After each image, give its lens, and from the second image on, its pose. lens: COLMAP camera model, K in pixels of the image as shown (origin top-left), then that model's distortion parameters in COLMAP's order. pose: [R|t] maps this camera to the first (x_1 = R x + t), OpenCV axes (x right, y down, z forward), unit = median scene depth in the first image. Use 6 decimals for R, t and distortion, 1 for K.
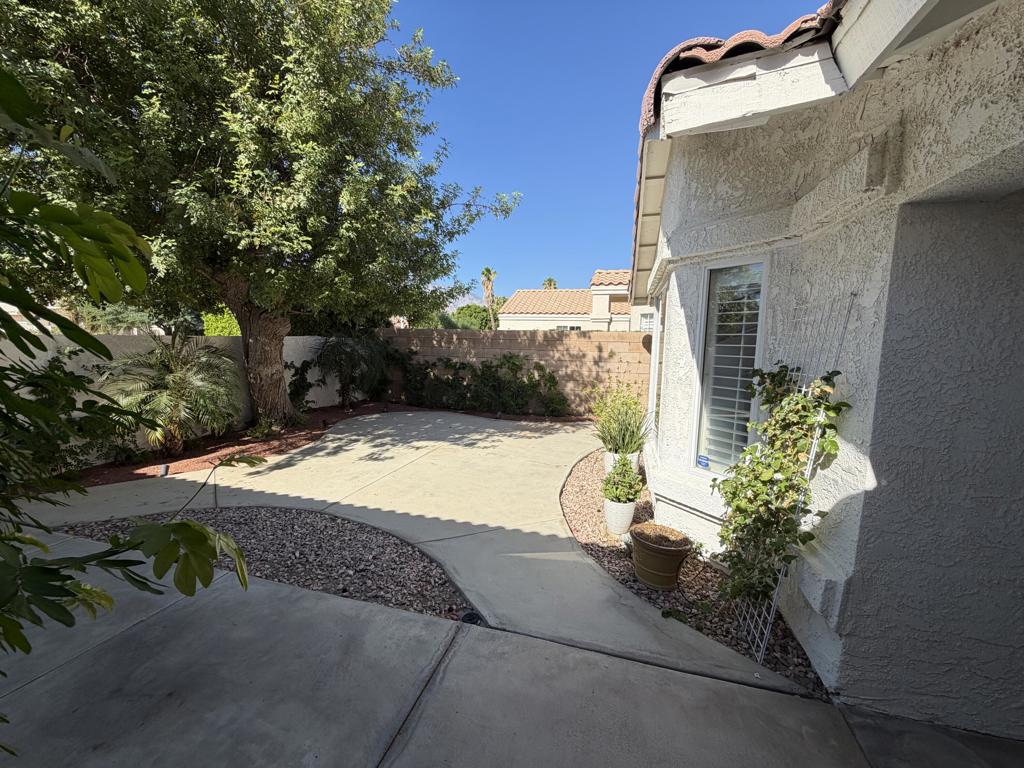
lens RADIAL K [[407.2, 0, 508.7], [0, 407.2, 386.6], [0, 0, 1]] dist [0.001082, 0.000042]
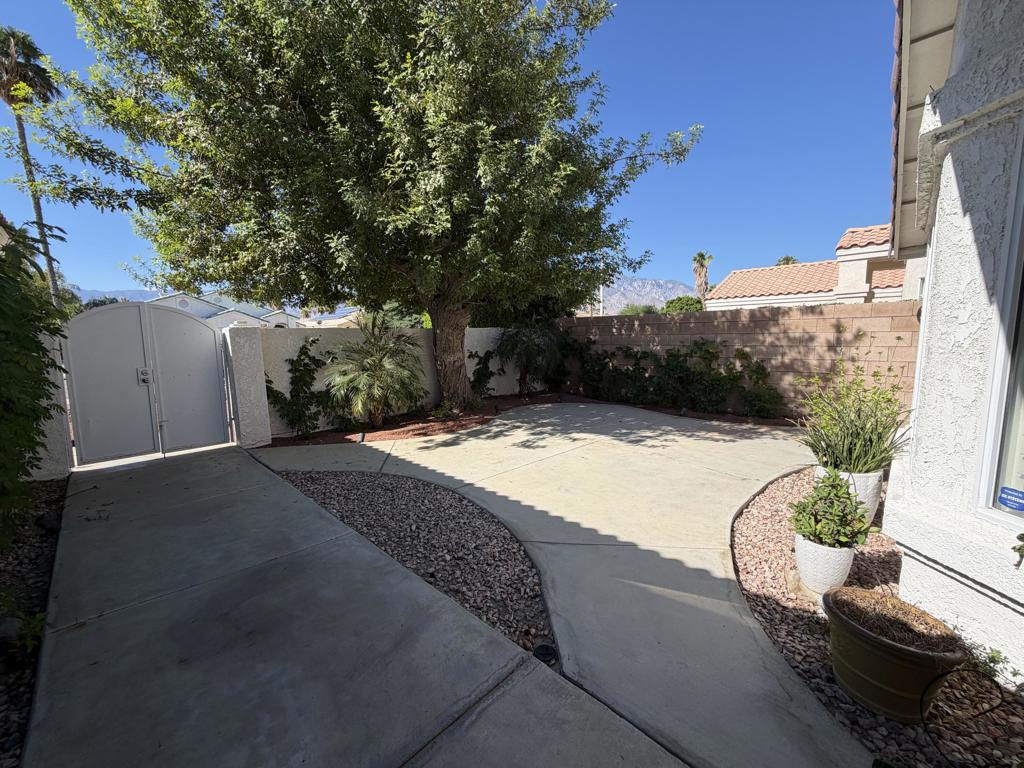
lens RADIAL K [[407.2, 0, 509.4], [0, 407.2, 385.7], [0, 0, 1]] dist [0.001082, 0.000042]
pose [[0.878430, 0.025150, -0.477209, 0.108801], [-0.024961, 0.999666, 0.006738, 0.034839], [0.477219, 0.005993, 0.878764, 0.159331]]
